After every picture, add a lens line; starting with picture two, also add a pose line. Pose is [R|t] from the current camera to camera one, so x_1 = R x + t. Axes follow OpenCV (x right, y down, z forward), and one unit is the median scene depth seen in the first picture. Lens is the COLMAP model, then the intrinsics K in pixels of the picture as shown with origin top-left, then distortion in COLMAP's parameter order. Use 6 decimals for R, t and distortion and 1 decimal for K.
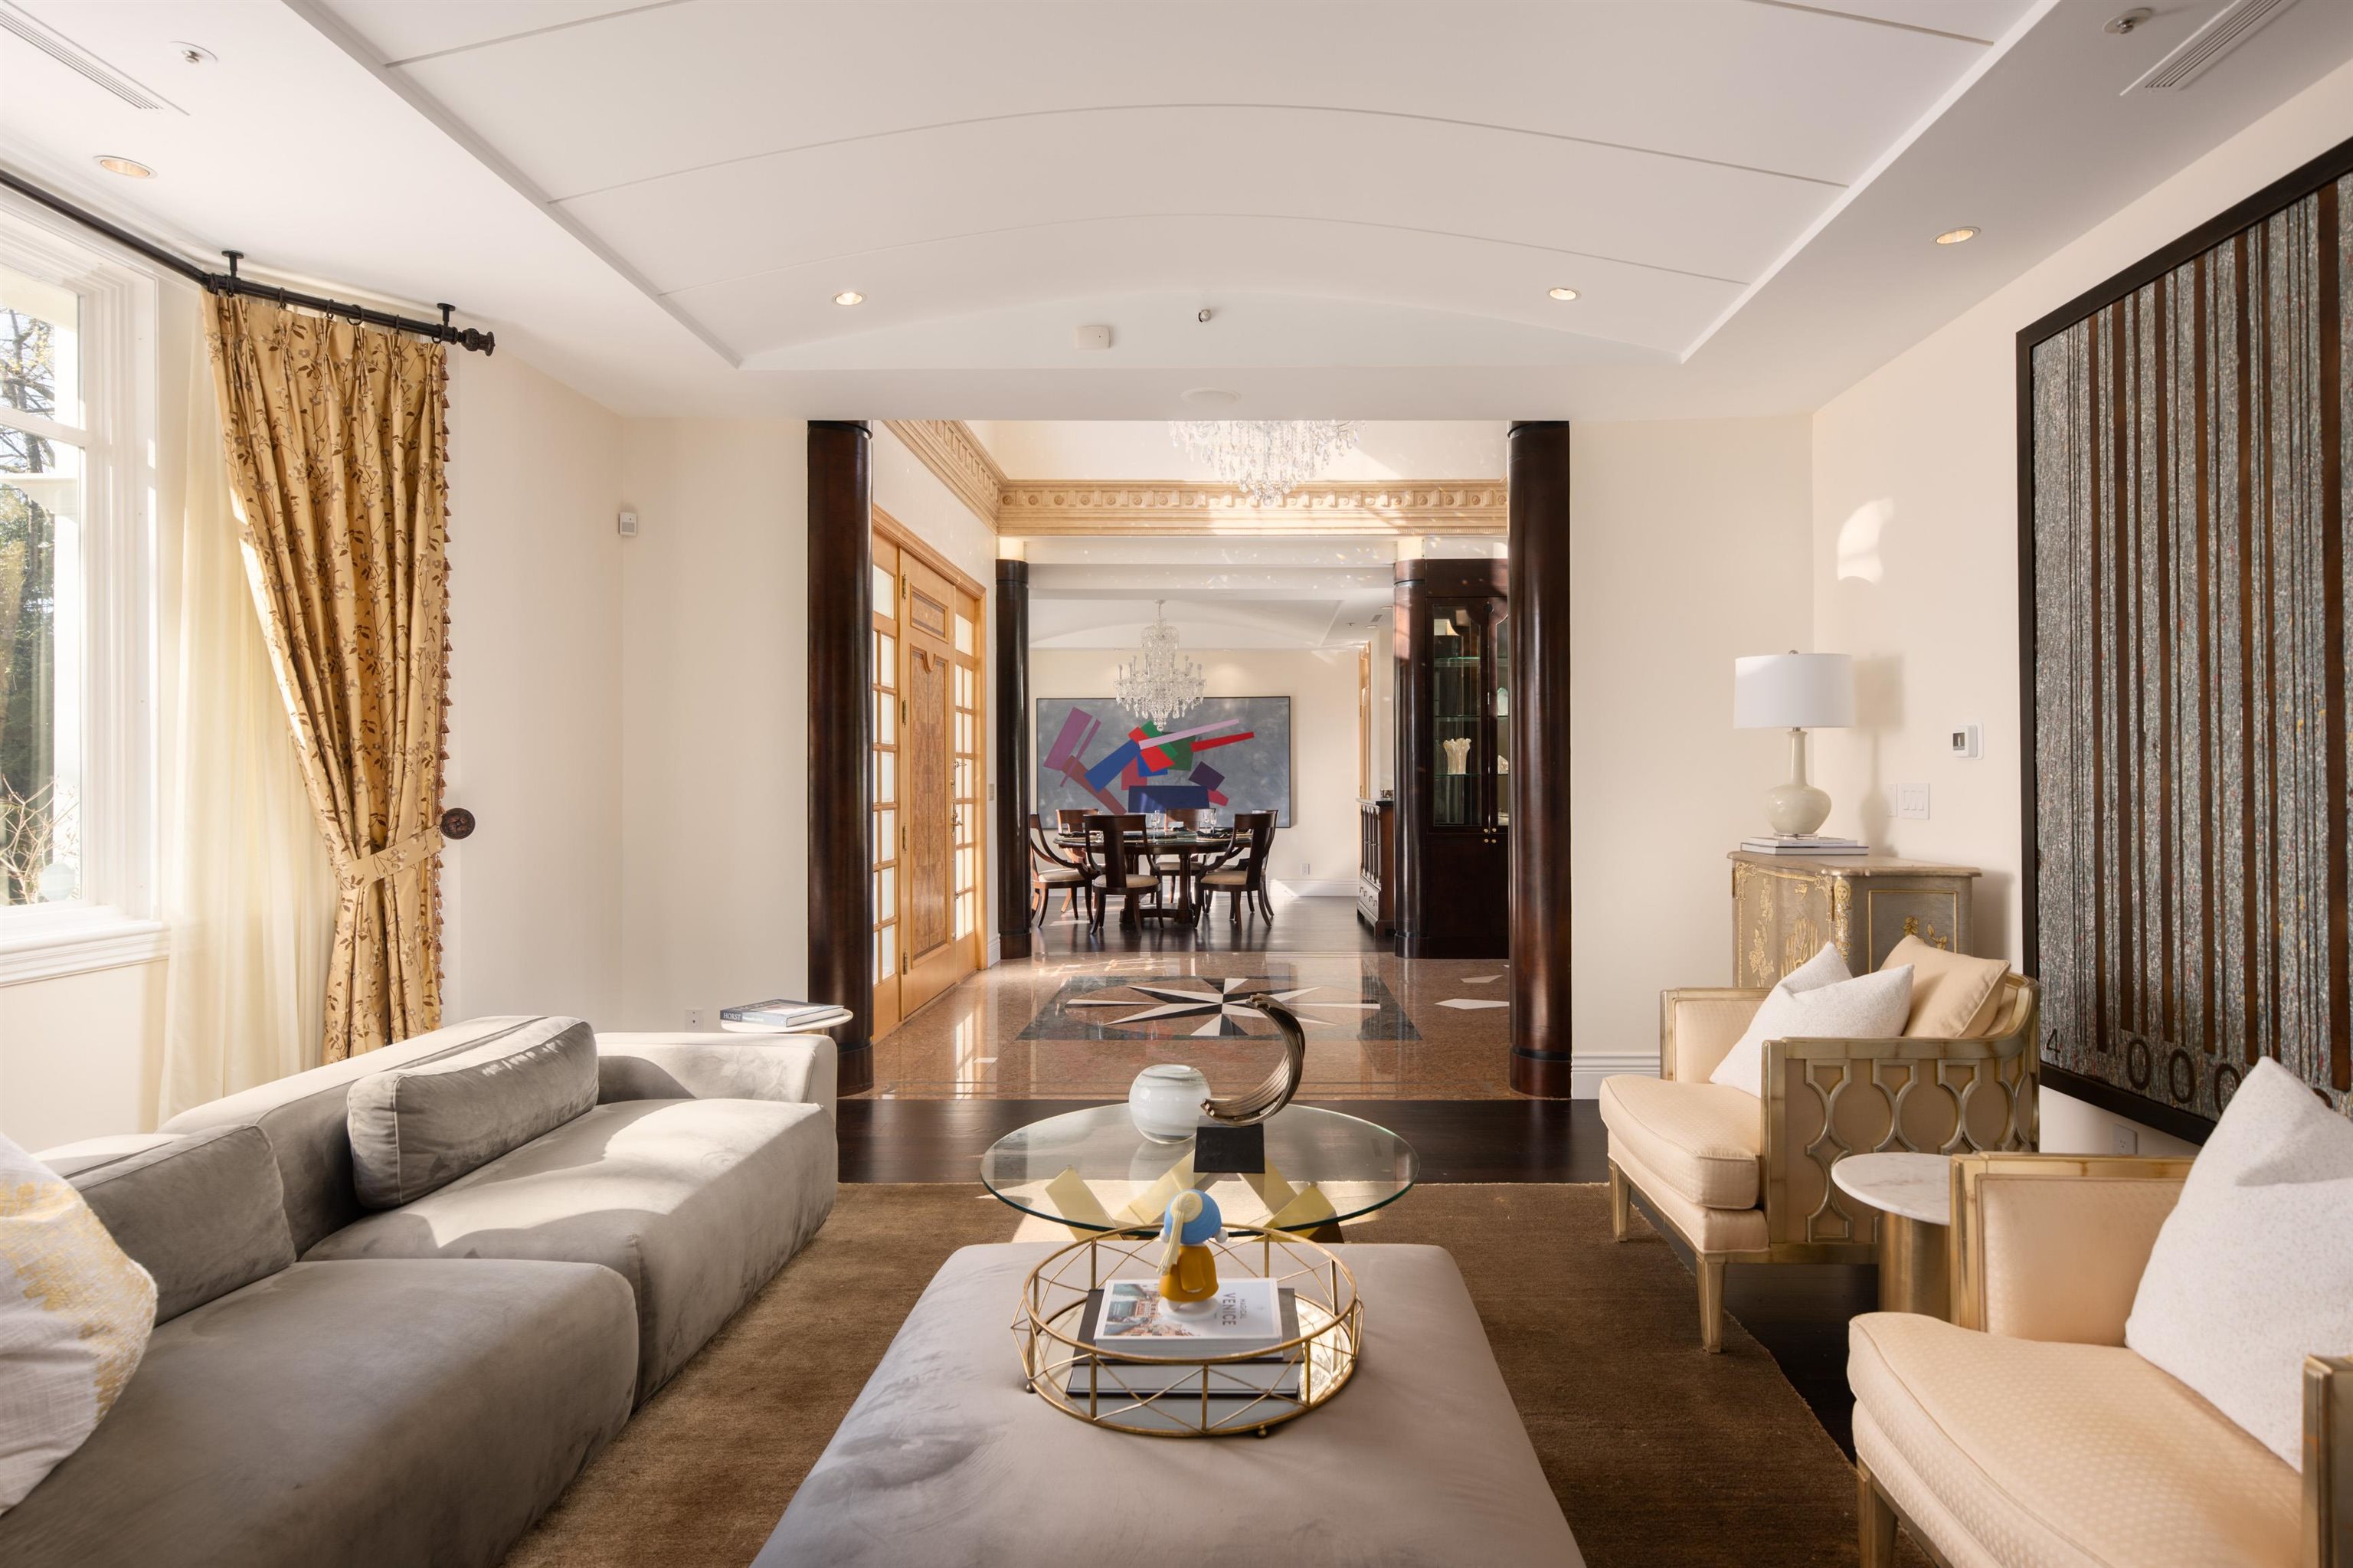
lens RADIAL K [[1263.9, 0, 1178.8], [0, 1263.9, 782.5], [0, 0, 1]] dist [-0.003557, 0.000446]
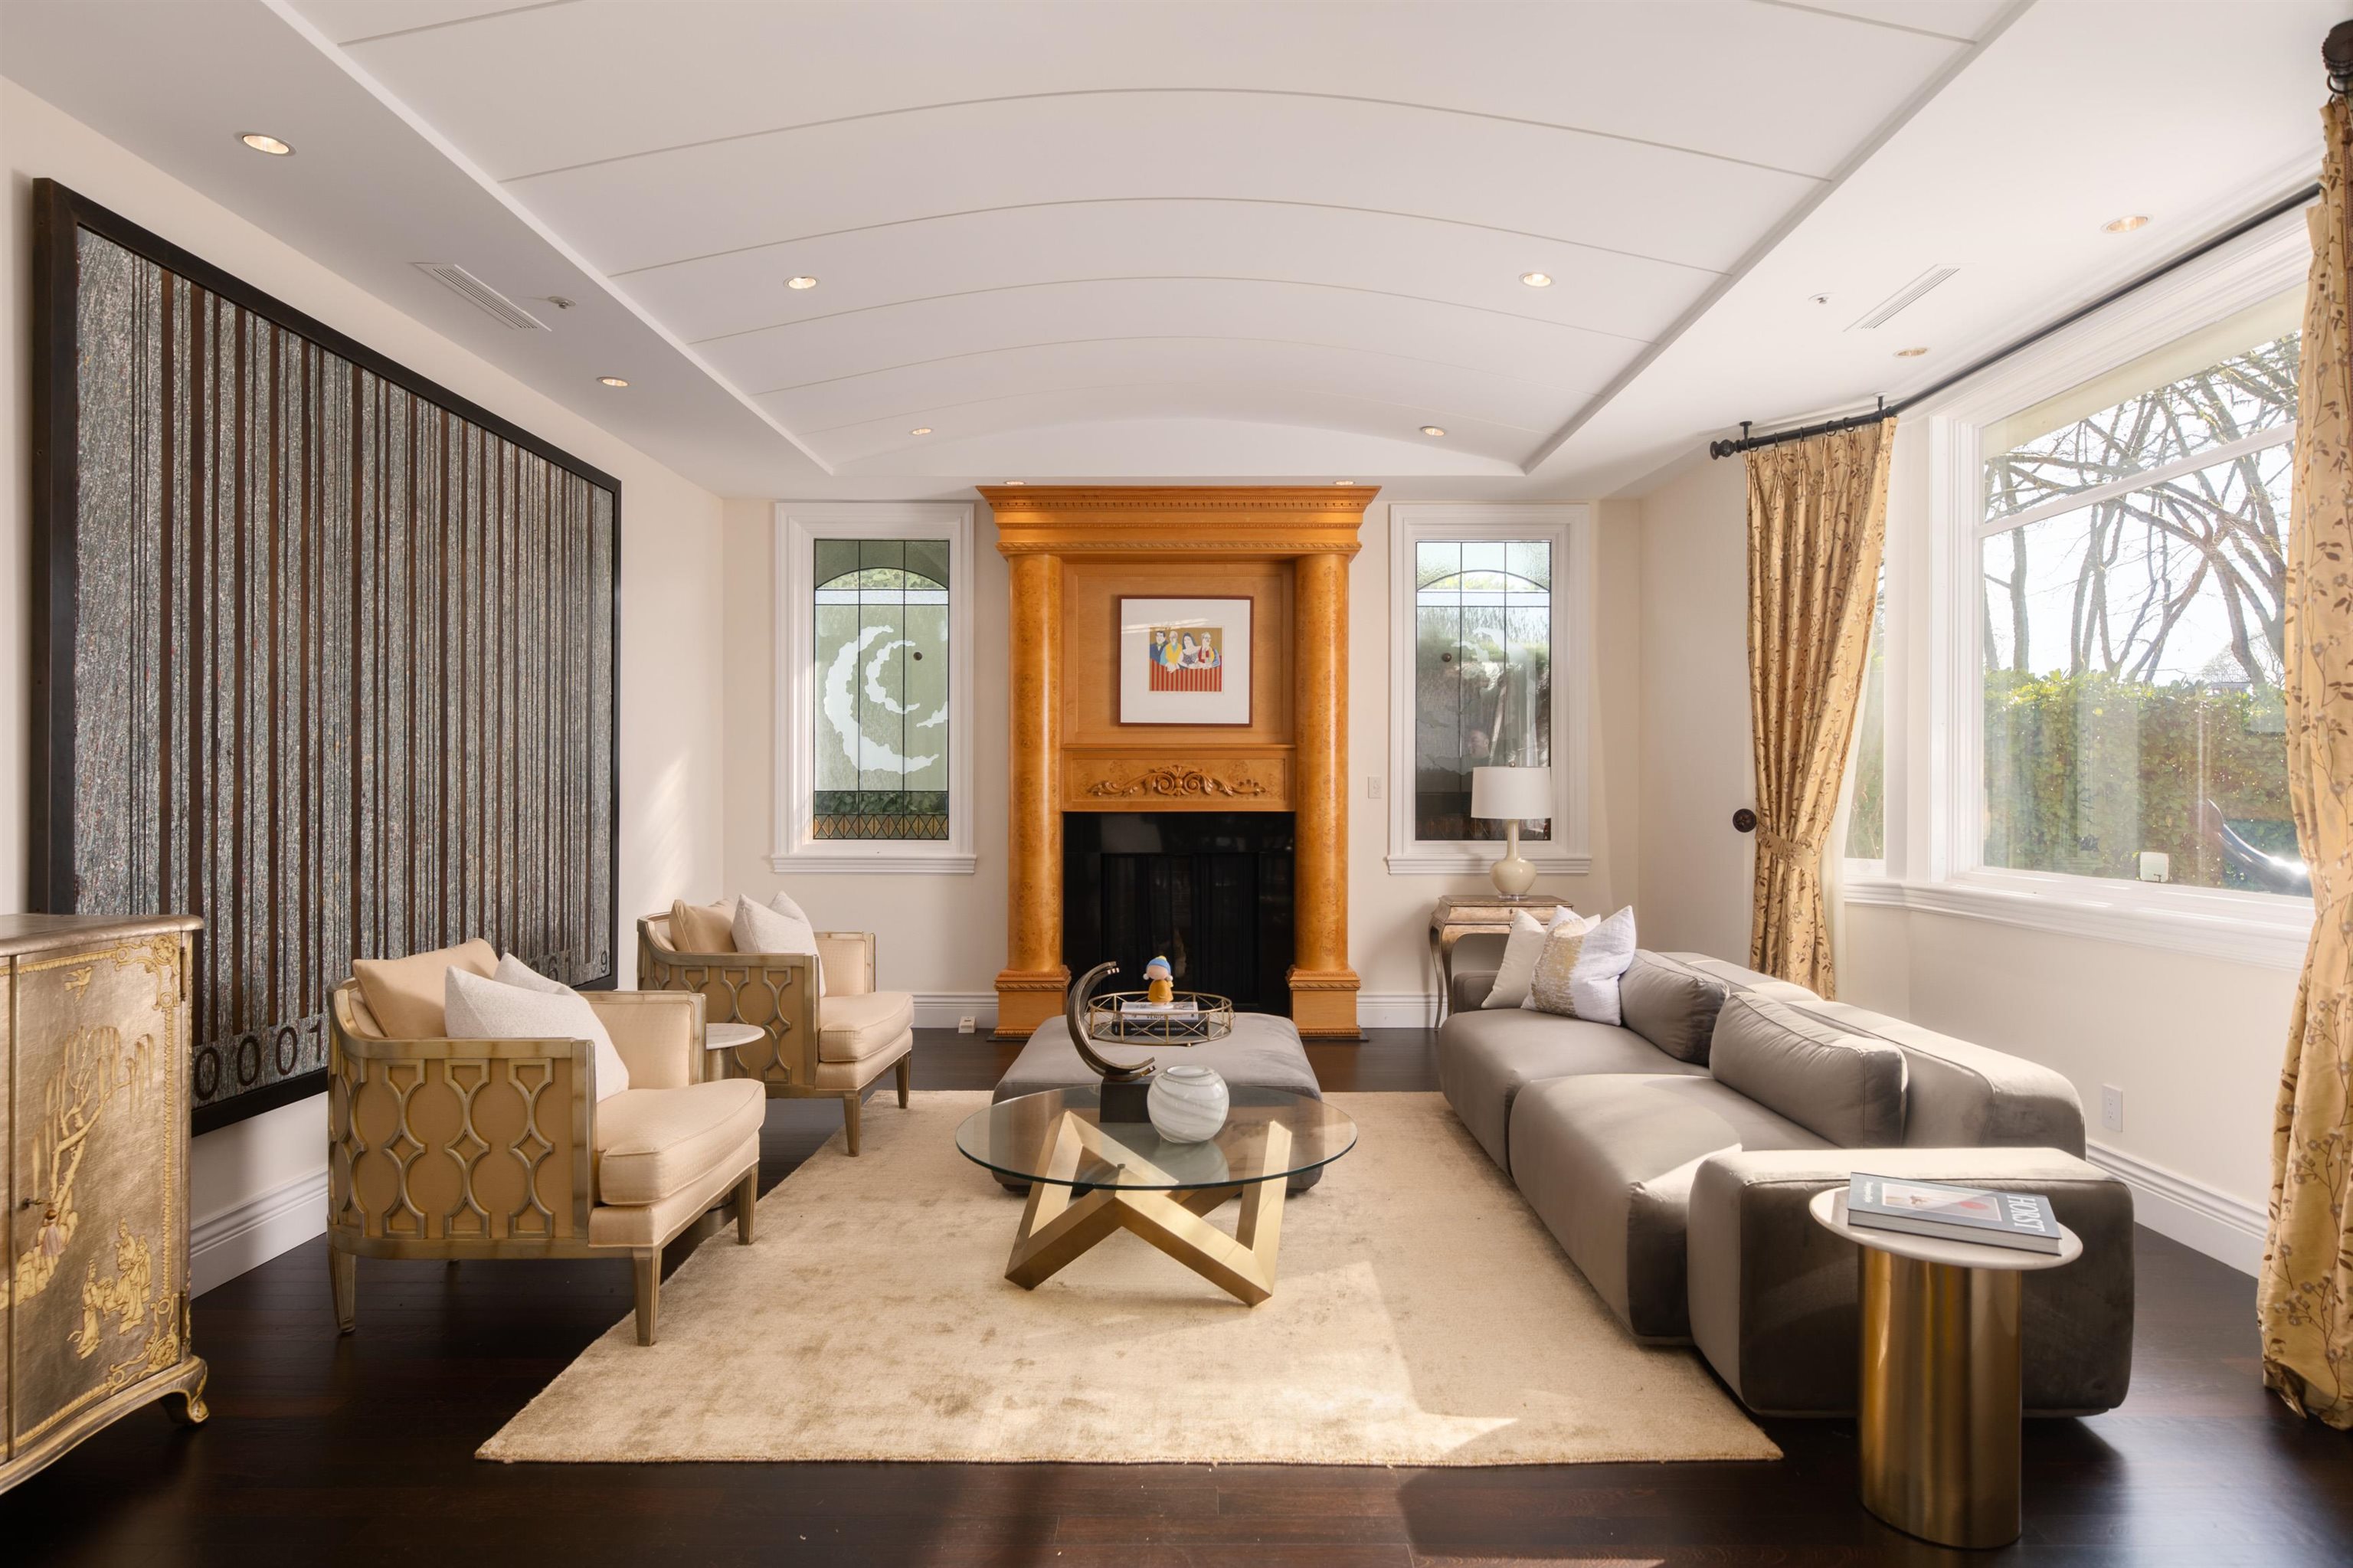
lens RADIAL K [[1282.1, 0, 1170.3], [0, 1282.1, 778.5], [0, 0, 1]] dist [-0.001595, -0.001261]
pose [[-0.999444, 0.002687, -0.033229, 0.041093], [0.002900, 0.999976, -0.006364, 0.000636], [0.033211, -0.006457, -0.999427, 2.062397]]
